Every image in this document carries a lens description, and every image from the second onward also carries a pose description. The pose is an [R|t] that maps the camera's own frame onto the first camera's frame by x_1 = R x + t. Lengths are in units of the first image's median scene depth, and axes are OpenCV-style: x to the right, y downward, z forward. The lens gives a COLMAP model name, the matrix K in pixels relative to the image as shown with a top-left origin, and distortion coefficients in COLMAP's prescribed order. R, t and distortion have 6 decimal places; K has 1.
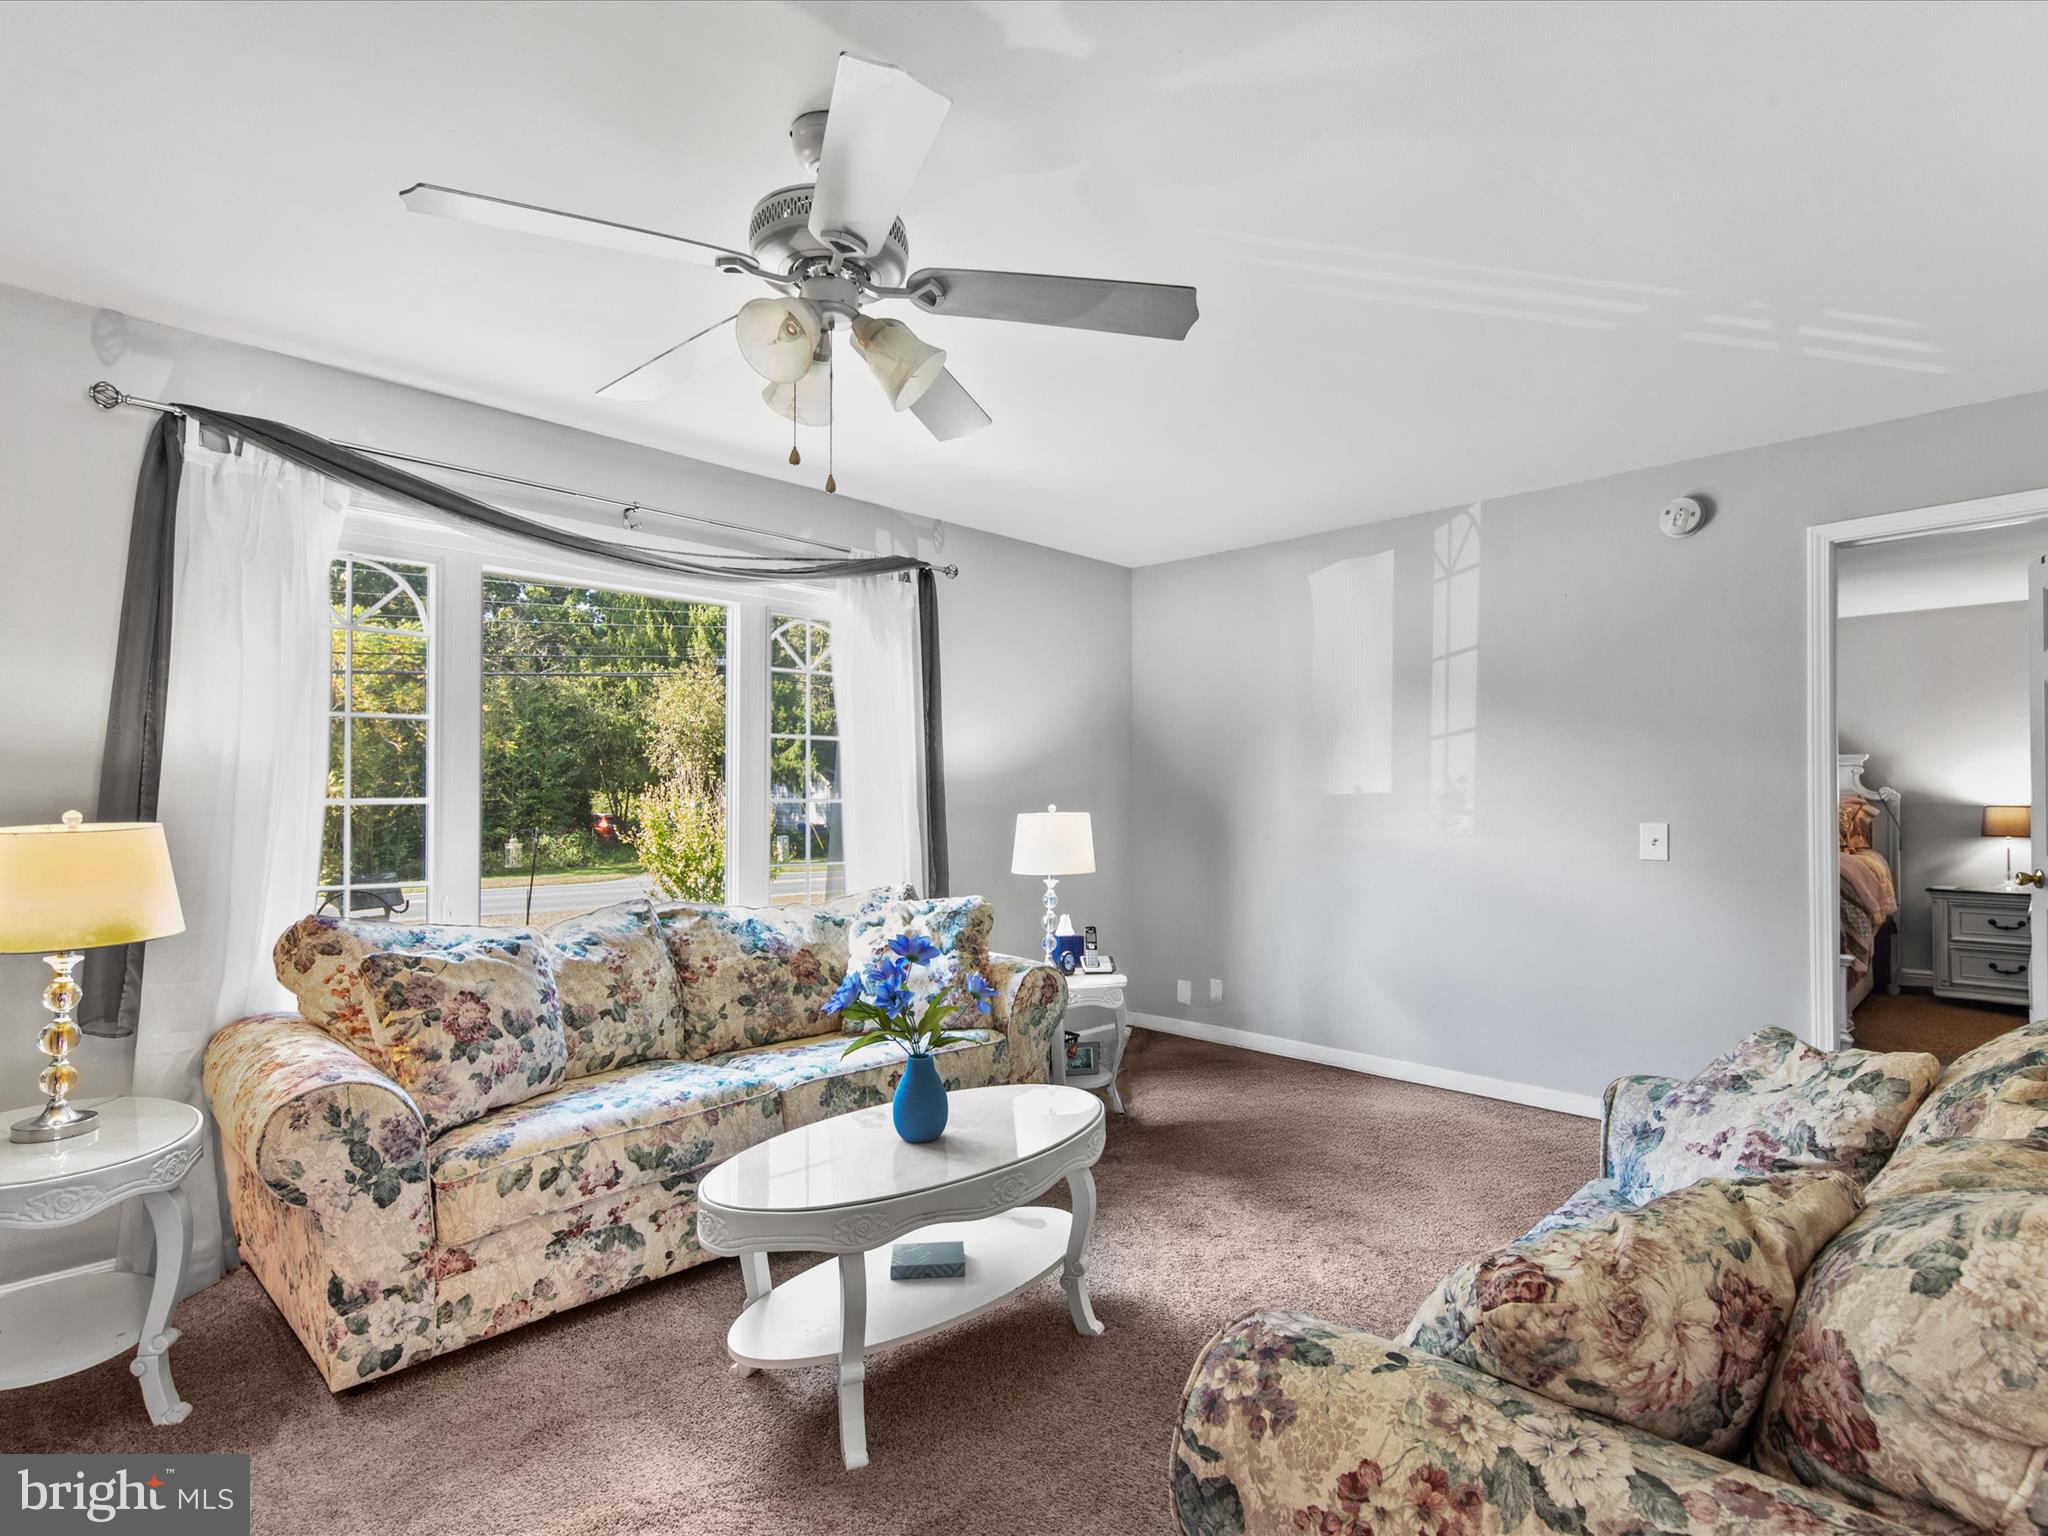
lens RADIAL K [[1068.2, 0, 1024.0], [0, 1068.2, 768.0], [0, 0, 1]] dist [0.004817, -0.001370]
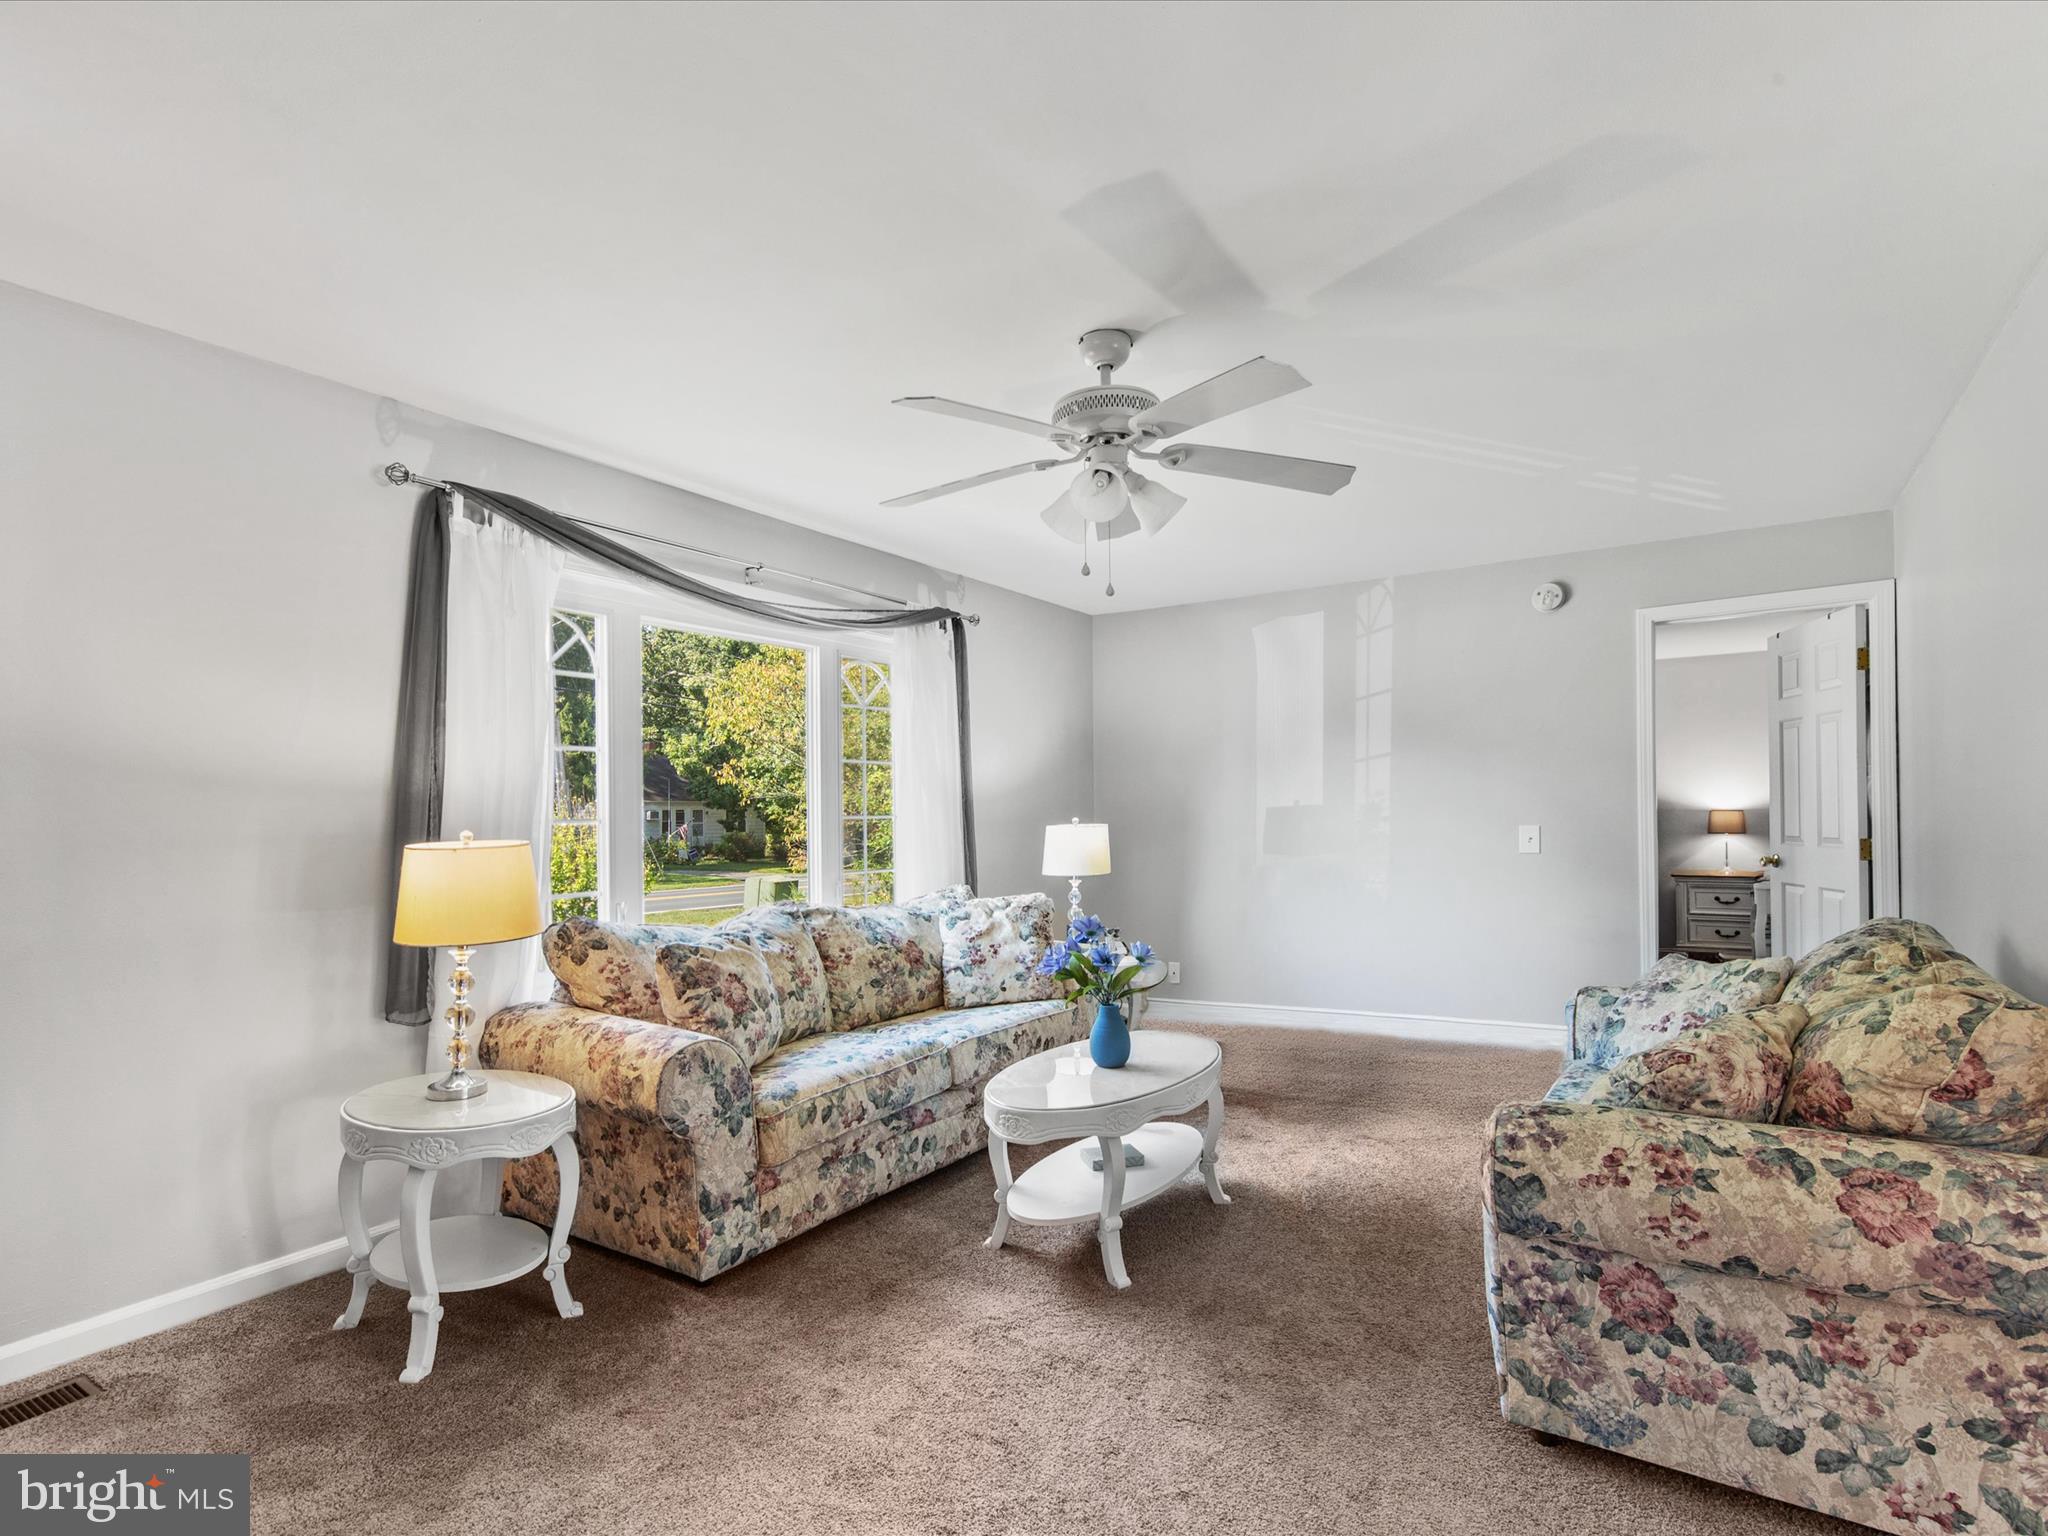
lens RADIAL K [[1044.3, 0, 1033.7], [0, 1044.3, 791.4], [0, 0, 1]] dist [0.003416, 0.000916]
pose [[0.981761, -0.008256, 0.189941, -0.423854], [0.006962, 0.999948, 0.007482, -0.008540], [-0.189993, -0.006023, 0.981767, -0.260422]]
